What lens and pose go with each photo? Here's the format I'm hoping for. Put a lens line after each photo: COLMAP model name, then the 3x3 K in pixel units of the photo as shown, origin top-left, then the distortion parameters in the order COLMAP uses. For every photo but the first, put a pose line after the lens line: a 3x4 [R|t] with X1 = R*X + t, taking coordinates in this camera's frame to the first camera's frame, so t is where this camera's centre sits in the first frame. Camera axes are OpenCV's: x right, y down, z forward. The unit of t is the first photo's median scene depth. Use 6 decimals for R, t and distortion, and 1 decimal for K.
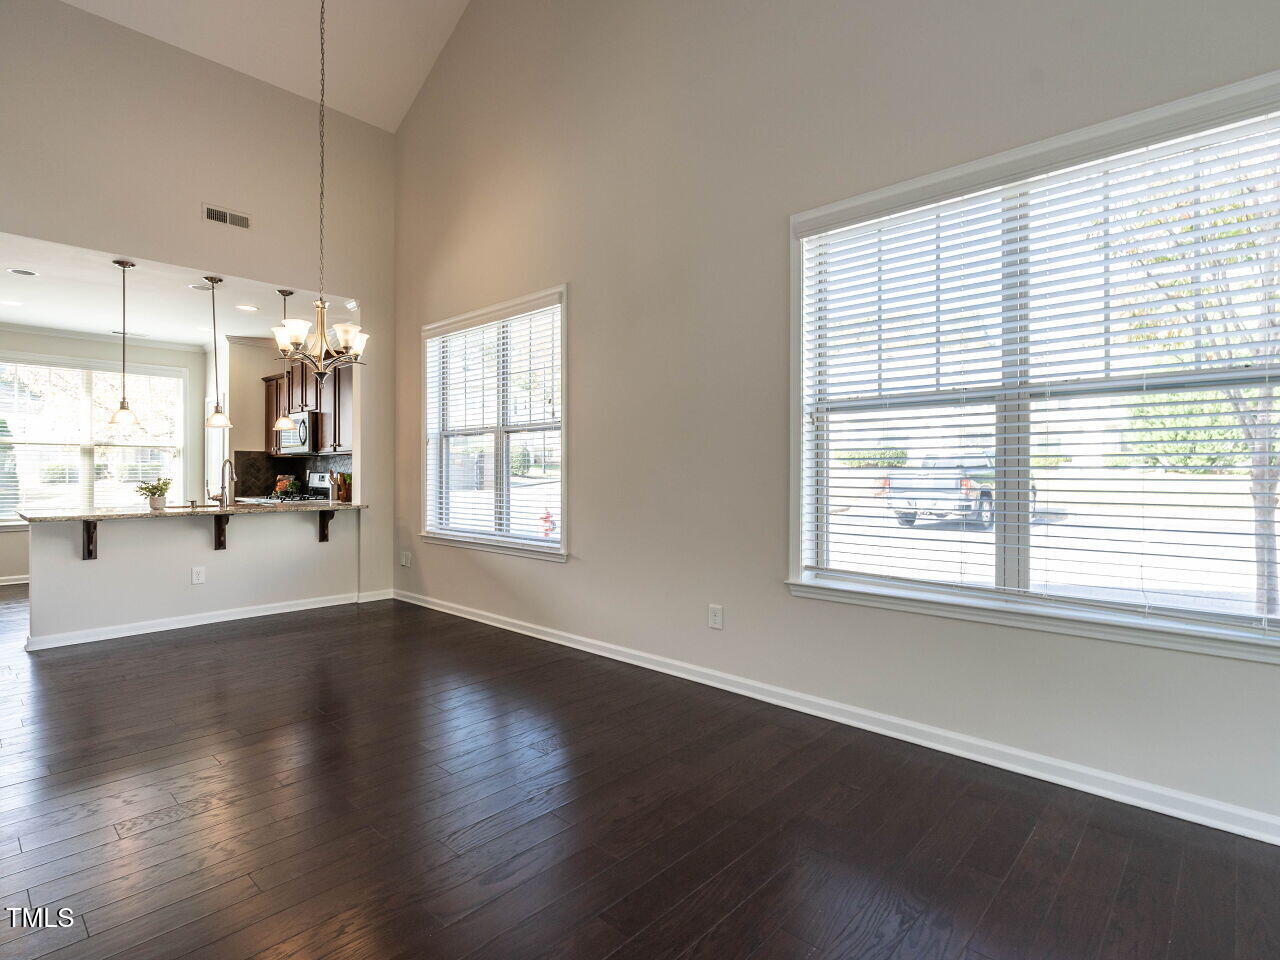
lens RADIAL K [[688.9, 0, 636.1], [0, 688.9, 463.2], [0, 0, 1]] dist [0.022445, -0.000474]
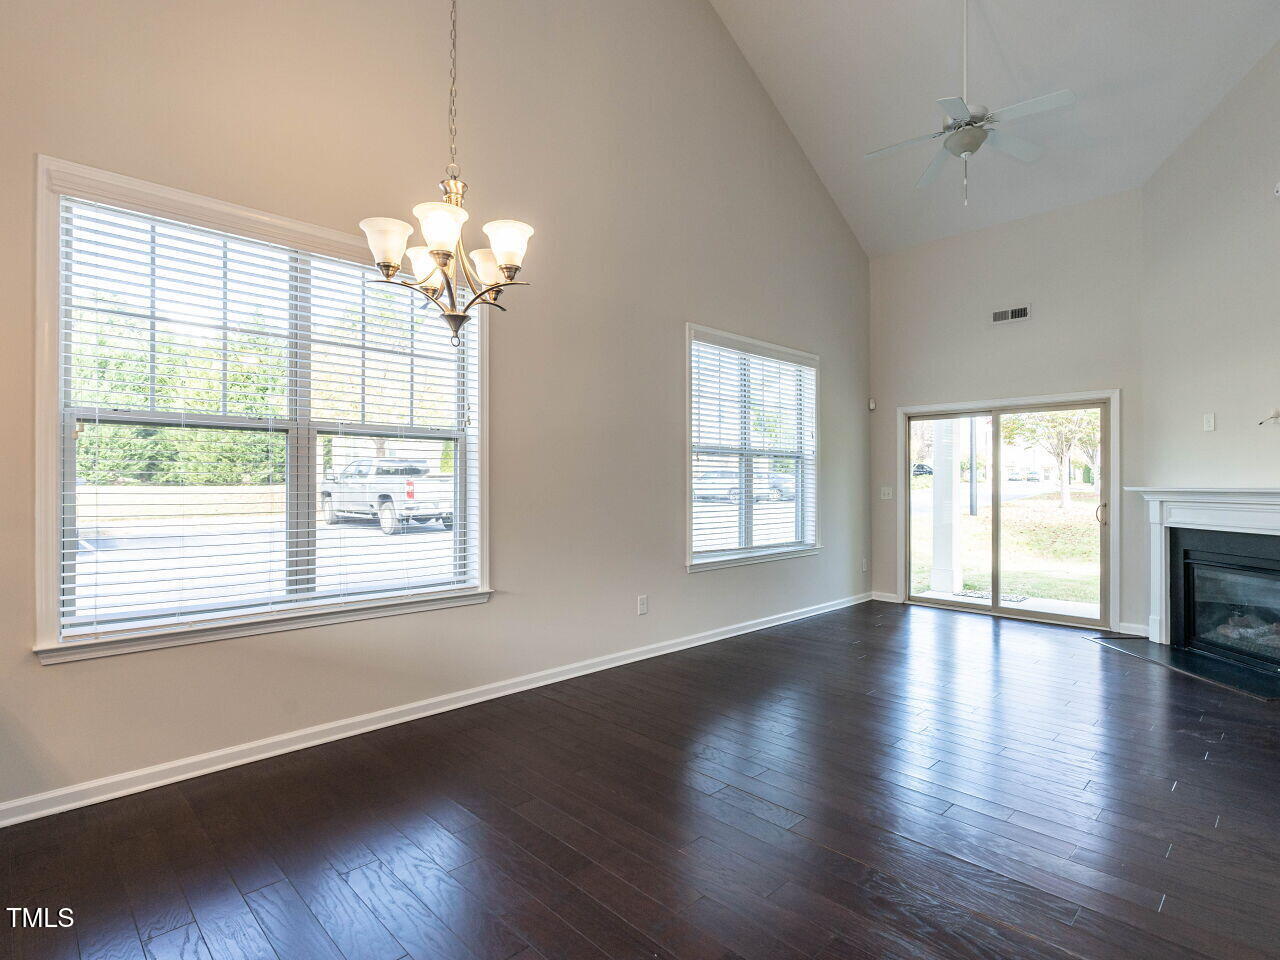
lens RADIAL K [[646.0, 0, 620.1], [0, 646.0, 481.2], [0, 0, 1]] dist [-0.038672, 0.002891]
pose [[0.039658, 0.005516, 0.999198, -0.731662], [-0.011594, 0.999920, -0.005060, -0.000933], [-0.999146, -0.011384, 0.039719, 0.671650]]
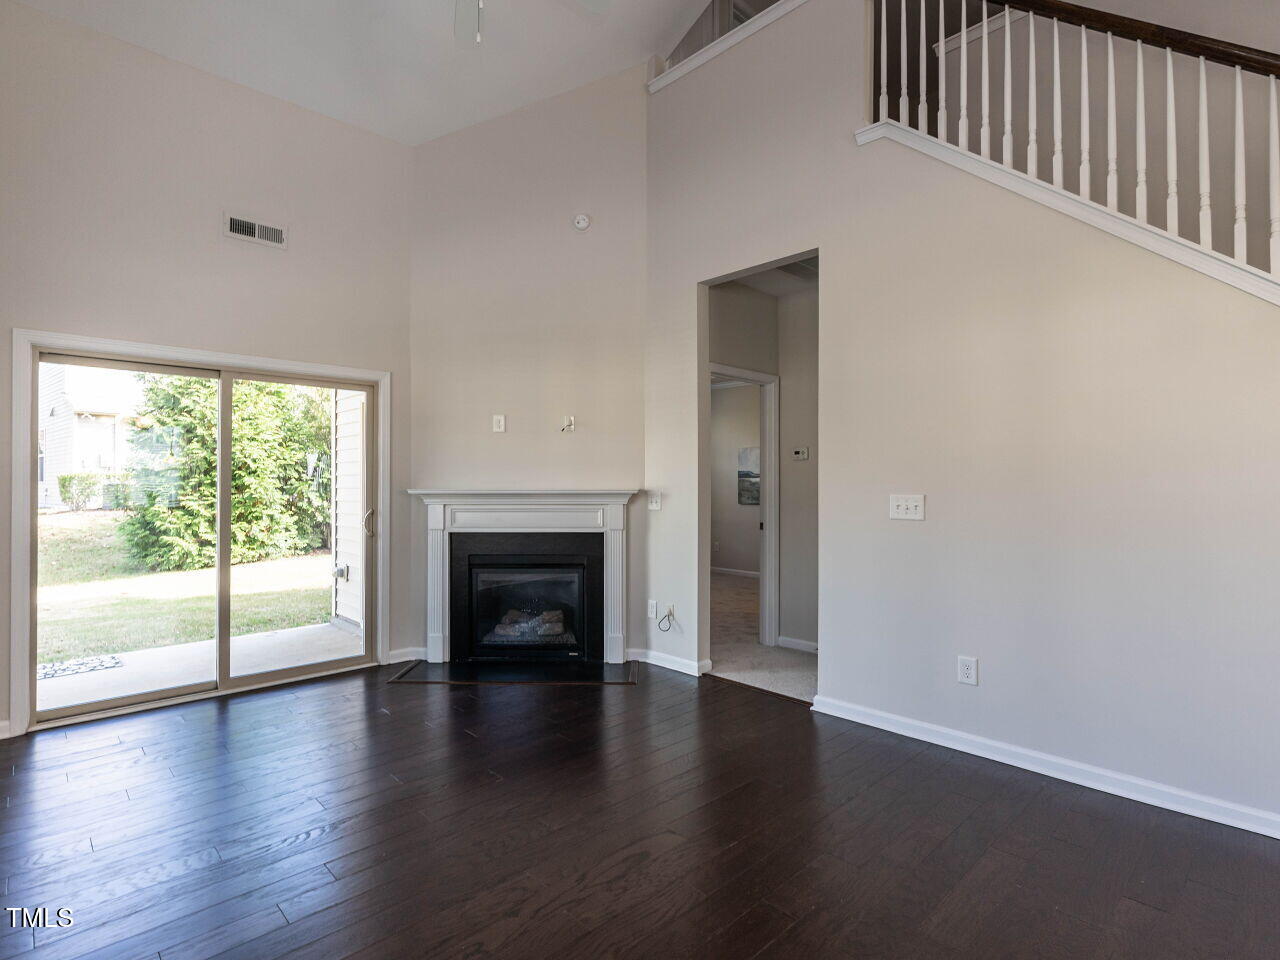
lens RADIAL K [[652.4, 0, 640.0], [0, 652.4, 480.0], [0, 0, 1]] dist [0.005238, -0.000286]
pose [[-0.999653, 0.000081, 0.026346, -0.100725], [-0.000423, 0.999817, -0.019124, -0.002649], [-0.026342, -0.019129, -0.999470, 0.771393]]
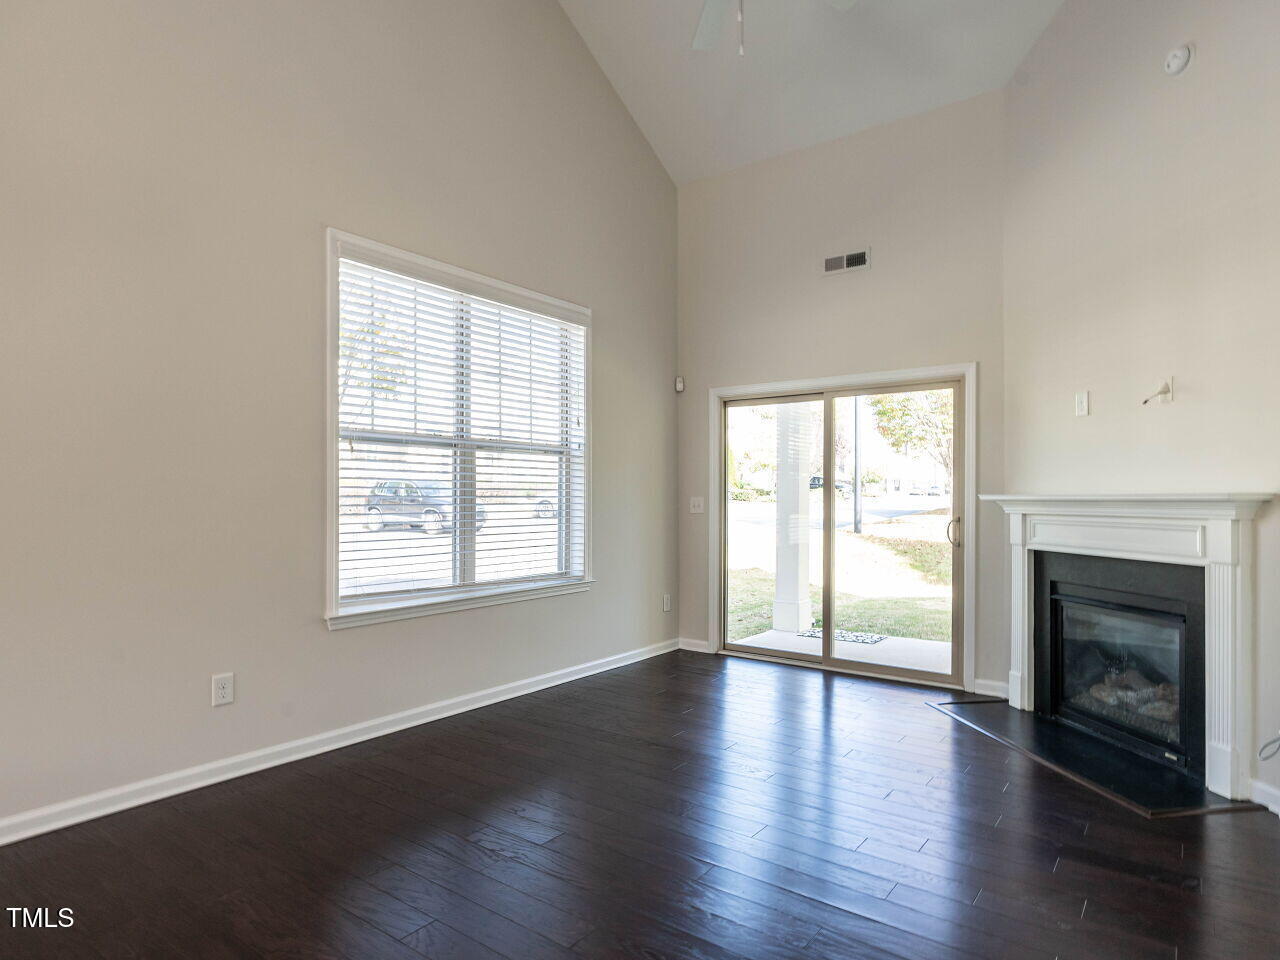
lens RADIAL K [[719.3, 0, 637.2], [0, 719.3, 498.0], [0, 0, 1]] dist [-0.040840, 0.000284]
pose [[-0.135284, 0.000249, 0.990807, -0.487258], [-0.013139, 0.999912, -0.002045, 0.003854], [-0.990720, -0.013295, -0.135269, 0.438742]]
